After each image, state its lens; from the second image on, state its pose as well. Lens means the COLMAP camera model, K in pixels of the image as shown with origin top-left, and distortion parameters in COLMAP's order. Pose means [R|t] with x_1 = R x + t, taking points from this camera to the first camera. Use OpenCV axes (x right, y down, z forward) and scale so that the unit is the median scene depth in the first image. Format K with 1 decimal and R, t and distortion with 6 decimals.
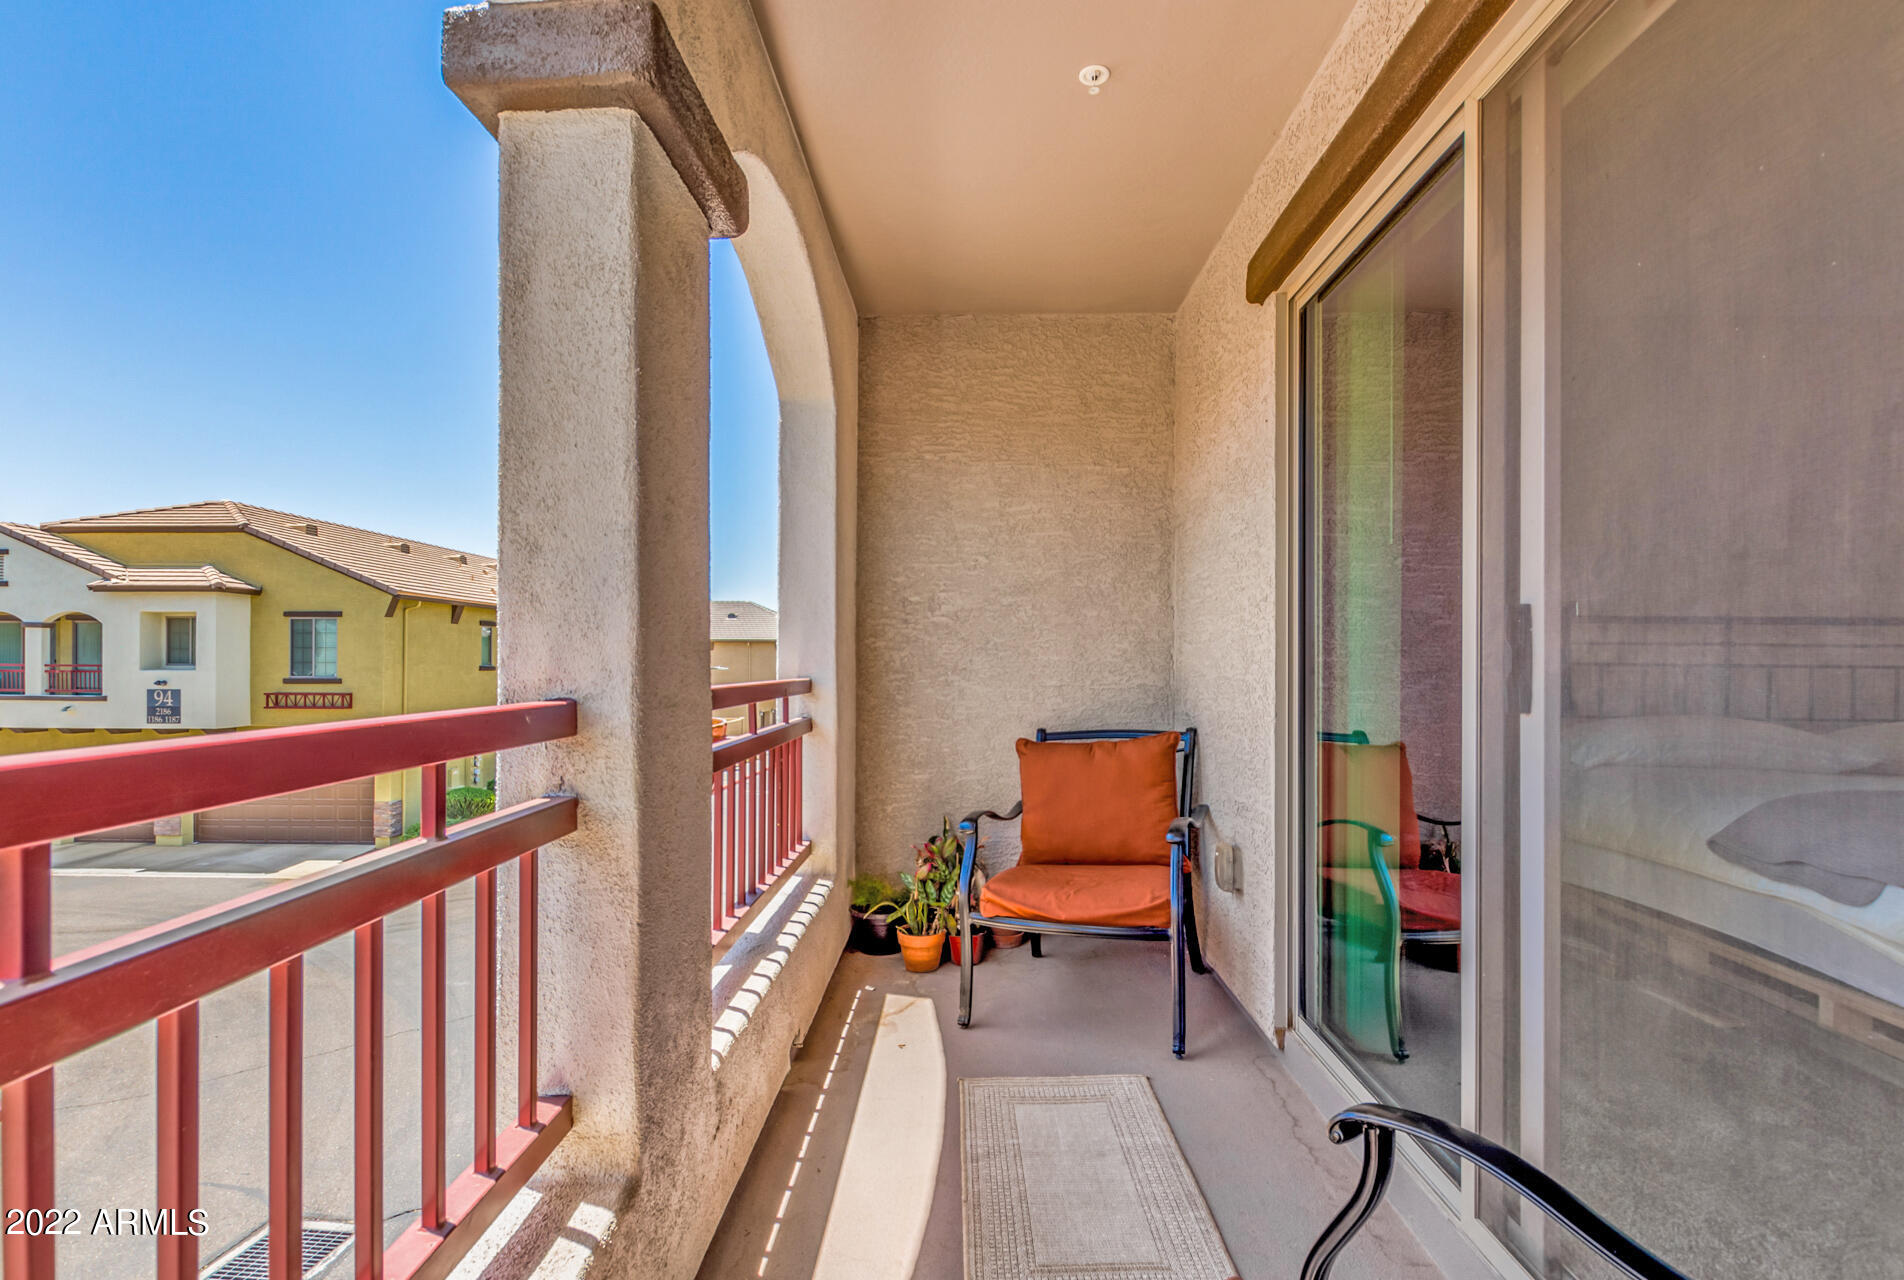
lens RADIAL K [[915.3, 0, 952.0], [0, 915.3, 640.0], [0, 0, 1]] dist [0.000530, 0.000059]
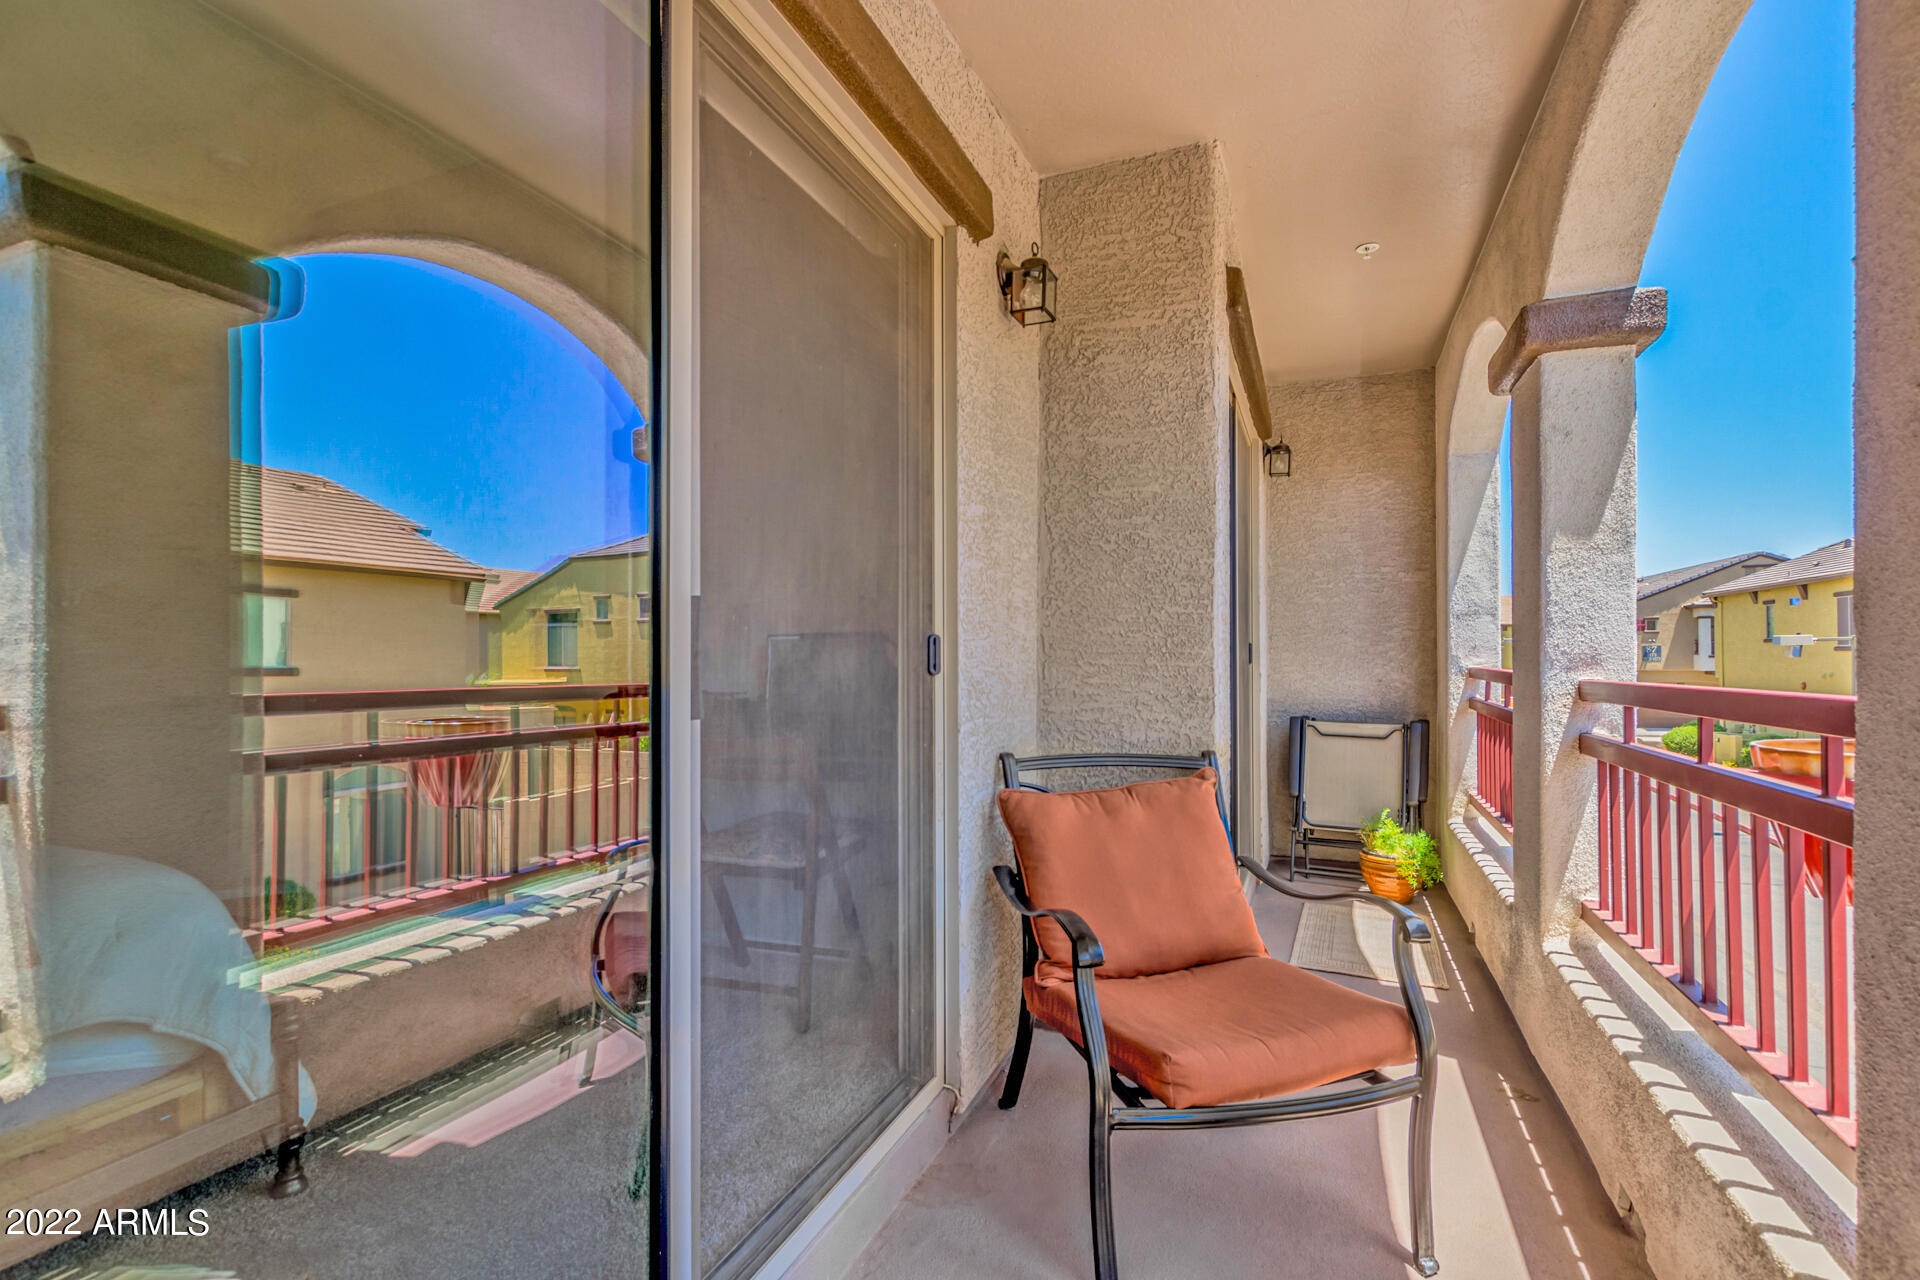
lens RADIAL K [[921.4, 0, 949.4], [0, 921.4, 638.7], [0, 0, 1]] dist [0.004857, 0.000152]
pose [[-0.937415, 0.027912, 0.347093, 0.057959], [0.010654, 0.998615, -0.051531, 0.054048], [-0.348050, -0.044608, -0.936414, 1.997911]]
